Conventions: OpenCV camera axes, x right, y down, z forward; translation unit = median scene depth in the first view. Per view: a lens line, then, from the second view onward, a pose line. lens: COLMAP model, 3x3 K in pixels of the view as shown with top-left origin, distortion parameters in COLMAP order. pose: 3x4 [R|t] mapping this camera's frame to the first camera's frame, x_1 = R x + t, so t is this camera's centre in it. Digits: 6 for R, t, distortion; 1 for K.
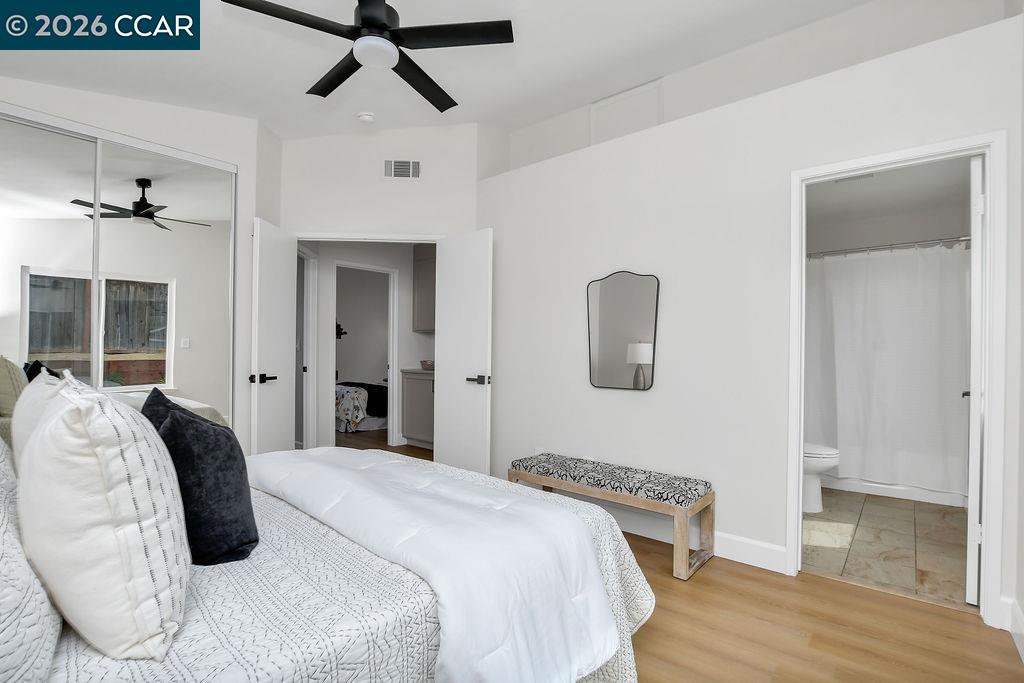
lens RADIAL K [[484.8, 0, 511.8], [0, 484.8, 350.1], [0, 0, 1]] dist [-0.052138, 0.011887]
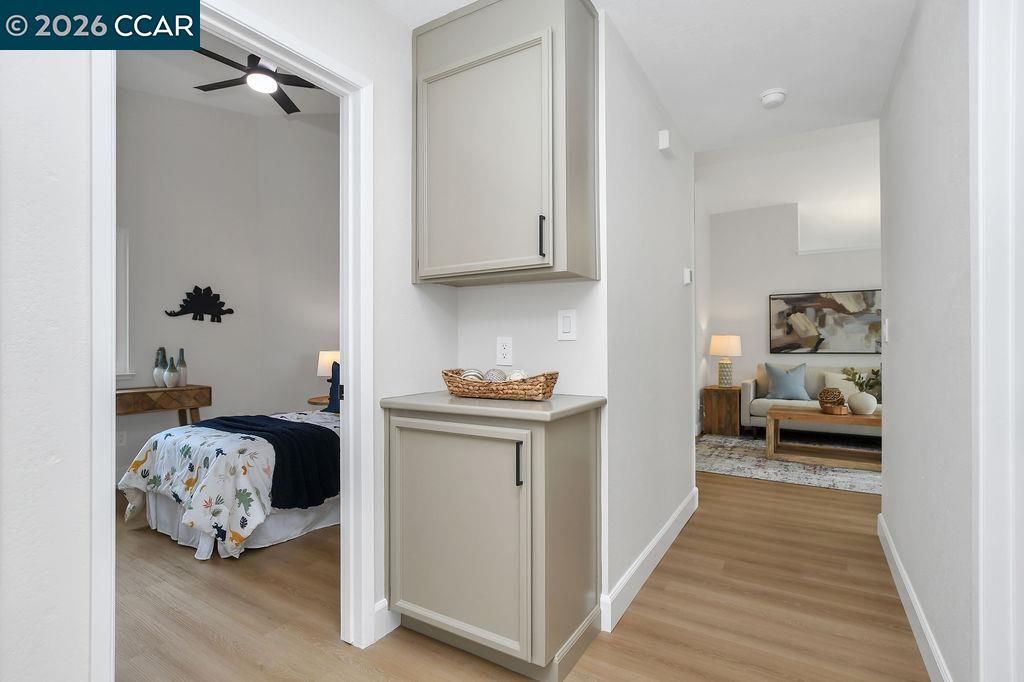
lens RADIAL K [[493.5, 0, 512.0], [0, 493.5, 341.0], [0, 0, 1]] dist [-0.028173, -0.000038]
pose [[0.988281, -0.008987, 0.152383, -0.170377], [0.009953, 0.999935, -0.005580, 0.003539], [-0.152323, 0.007031, 0.988306, 0.586280]]
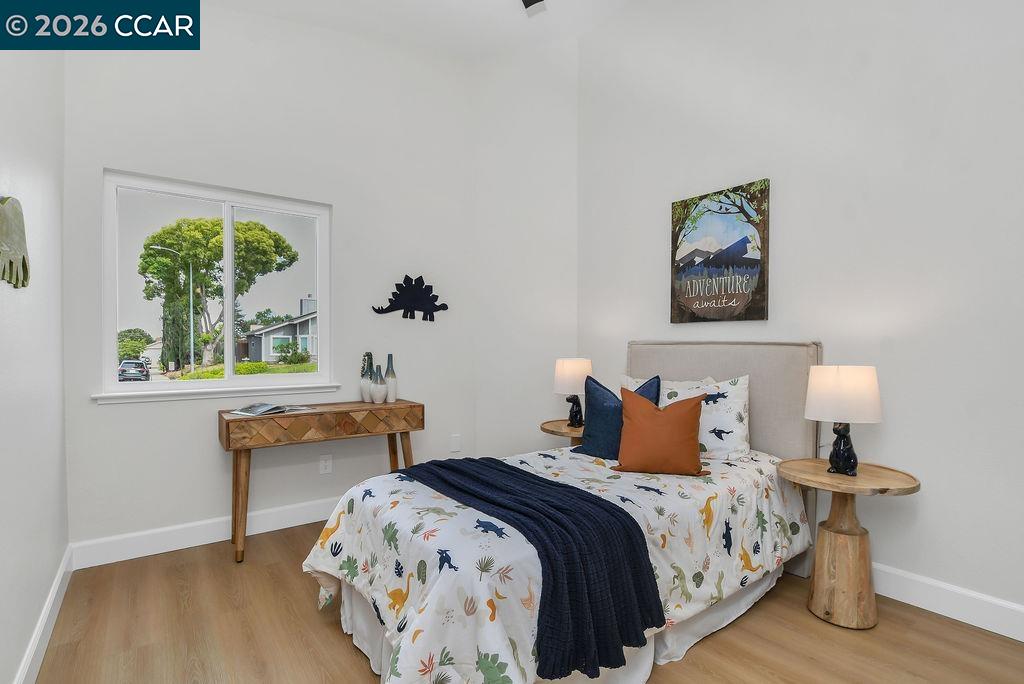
lens RADIAL K [[484.8, 0, 511.8], [0, 484.8, 350.6], [0, 0, 1]] dist [-0.052138, 0.011887]
pose [[0.978057, -0.005120, -0.208274, -0.273218], [0.006537, 0.999960, 0.006115, -0.000063], [0.208234, -0.007342, 0.978051, 0.818060]]
